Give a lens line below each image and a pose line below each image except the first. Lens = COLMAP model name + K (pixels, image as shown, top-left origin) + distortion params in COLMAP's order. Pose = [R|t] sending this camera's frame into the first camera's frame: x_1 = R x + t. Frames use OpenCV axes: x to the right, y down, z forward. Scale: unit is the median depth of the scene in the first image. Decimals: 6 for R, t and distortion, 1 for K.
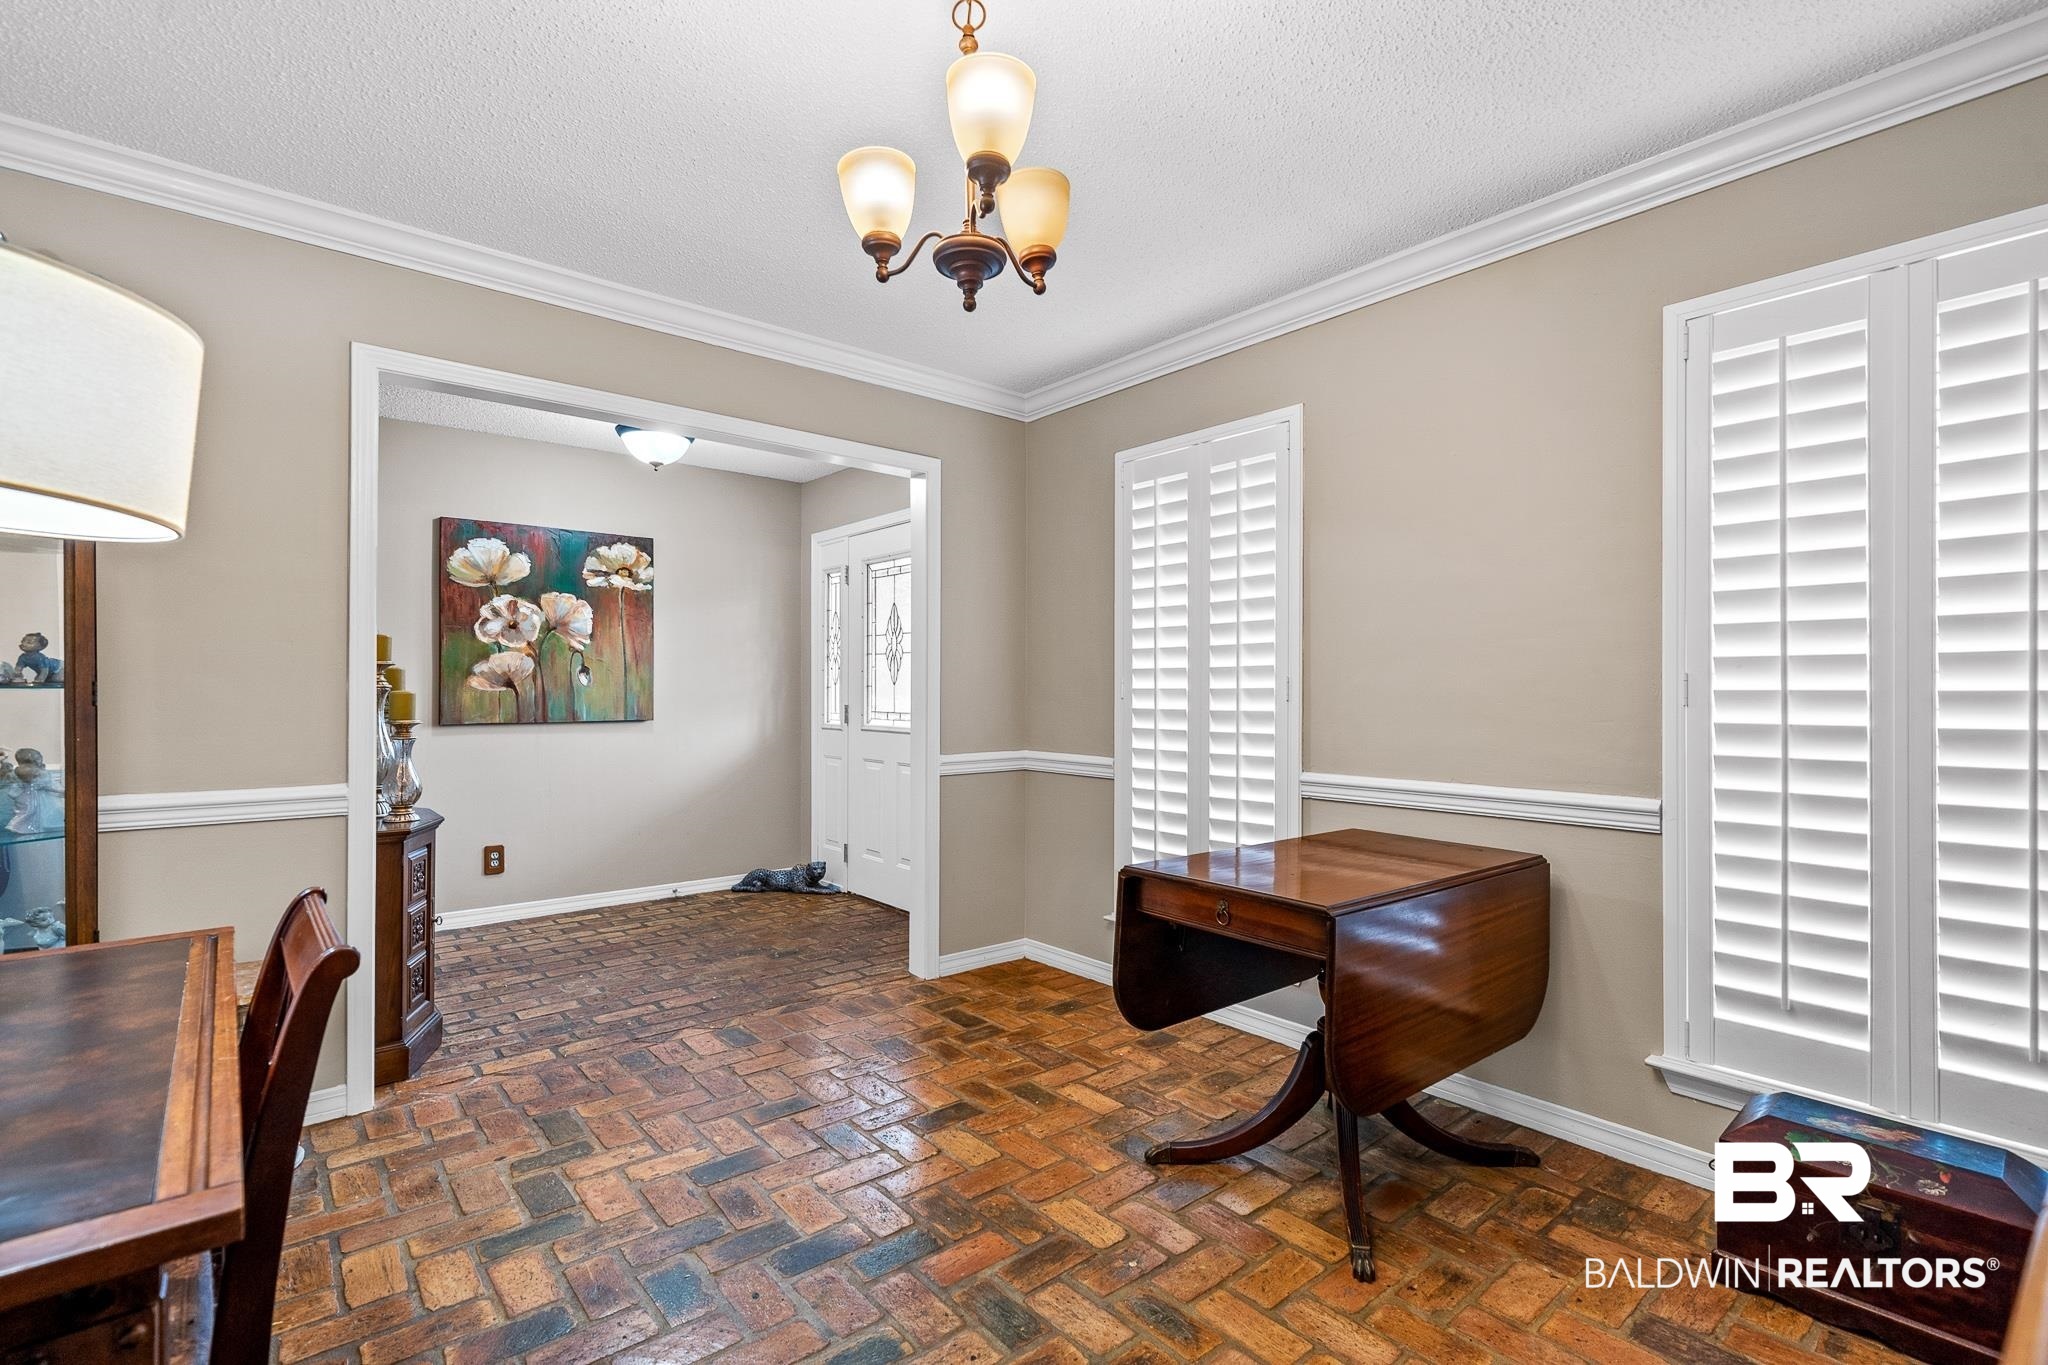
lens RADIAL K [[927.0, 0, 1018.3], [0, 927.0, 687.5], [0, 0, 1]] dist [0.002618, 0.000861]
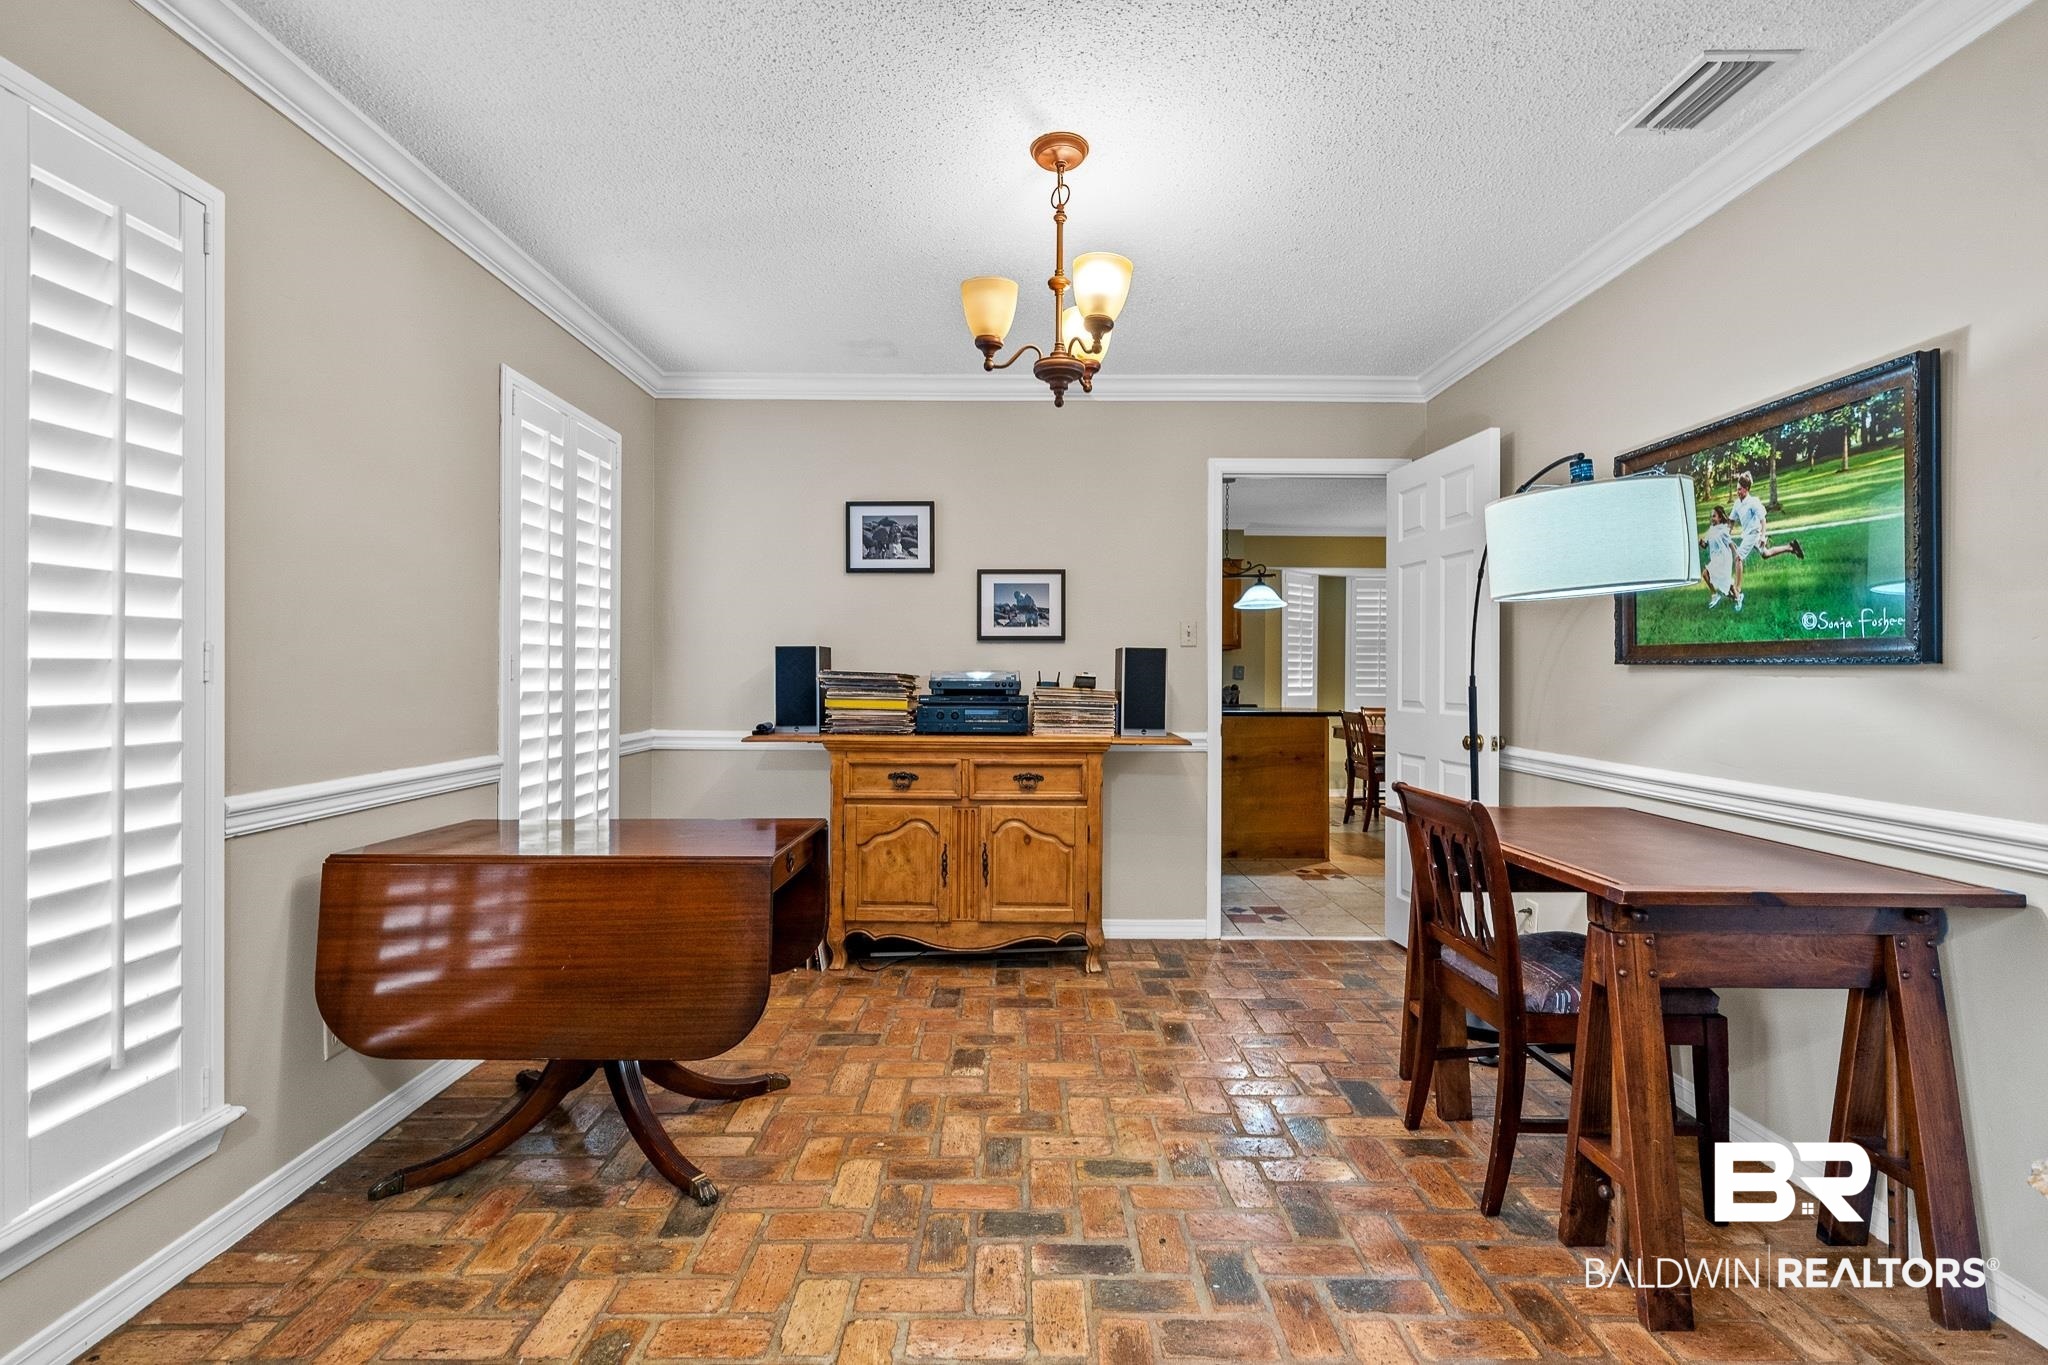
lens RADIAL K [[932.5, 0, 1020.9], [0, 932.5, 672.4], [0, 0, 1]] dist [0.001691, -0.000104]
pose [[-0.771224, -0.004675, 0.636547, -0.503790], [-0.008890, 0.999955, -0.003428, 0.005724], [-0.636502, -0.008303, -0.771230, 1.166207]]
